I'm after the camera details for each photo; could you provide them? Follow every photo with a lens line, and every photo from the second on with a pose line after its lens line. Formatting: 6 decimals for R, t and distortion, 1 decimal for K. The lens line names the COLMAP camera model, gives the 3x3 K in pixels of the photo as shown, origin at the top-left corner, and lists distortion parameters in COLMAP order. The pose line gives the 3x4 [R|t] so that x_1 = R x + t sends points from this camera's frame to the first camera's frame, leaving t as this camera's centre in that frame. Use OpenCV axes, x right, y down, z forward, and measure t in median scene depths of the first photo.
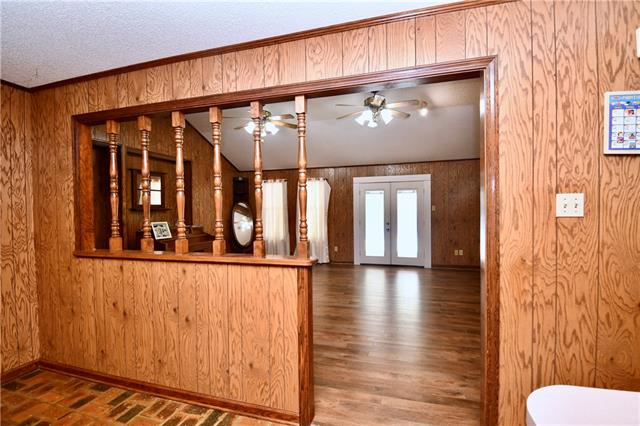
lens RADIAL K [[294.7, 0, 316.0], [0, 294.7, 212.2], [0, 0, 1]] dist [-0.000870, -0.000932]
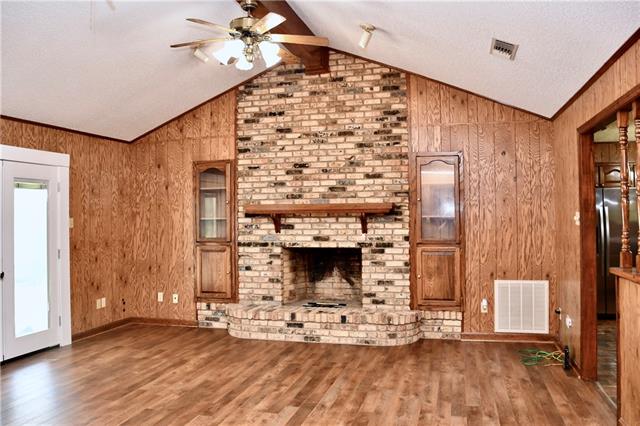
lens RADIAL K [[537.5, 0, 320.0], [0, 537.5, 213.0], [0, 0, 1]] dist [-0.071851, -0.000759]
pose [[-0.050546, 0.015740, 0.998598, -0.375479], [0.014418, 0.999783, -0.015029, -0.008222], [-0.998618, 0.013638, -0.050762, 0.448160]]
